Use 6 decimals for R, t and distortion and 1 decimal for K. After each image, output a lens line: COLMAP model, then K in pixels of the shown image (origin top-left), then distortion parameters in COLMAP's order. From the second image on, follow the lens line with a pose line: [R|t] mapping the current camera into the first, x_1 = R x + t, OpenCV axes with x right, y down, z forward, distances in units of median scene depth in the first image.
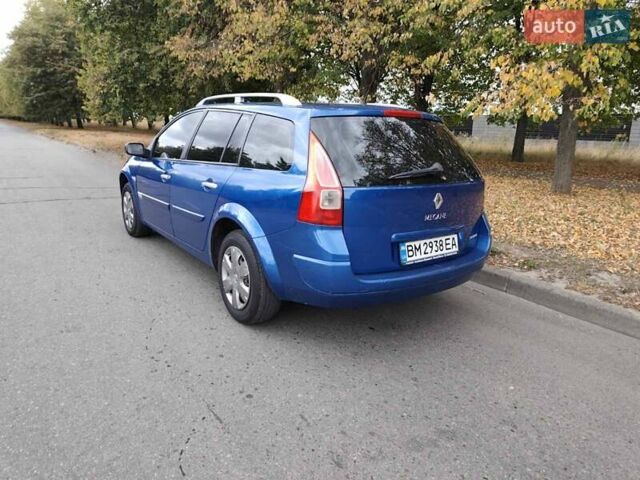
lens RADIAL K [[457.4, 0, 320.0], [0, 457.4, 240.0], [0, 0, 1]] dist [0.042212, -0.059119]
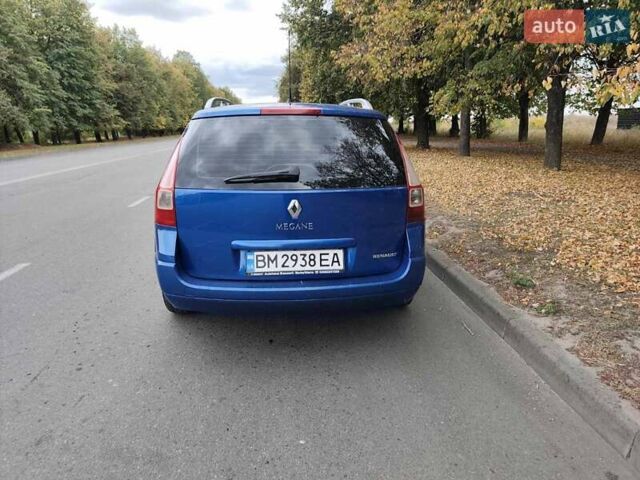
lens RADIAL K [[457.1, 0, 317.9], [0, 457.1, 227.8], [0, 0, 1]] dist [0.049215, -0.065189]
pose [[0.840388, 0.082956, -0.535599, 0.599140], [-0.097544, 0.995231, 0.001093, -0.042100], [0.533135, 0.051326, 0.844472, 0.218856]]
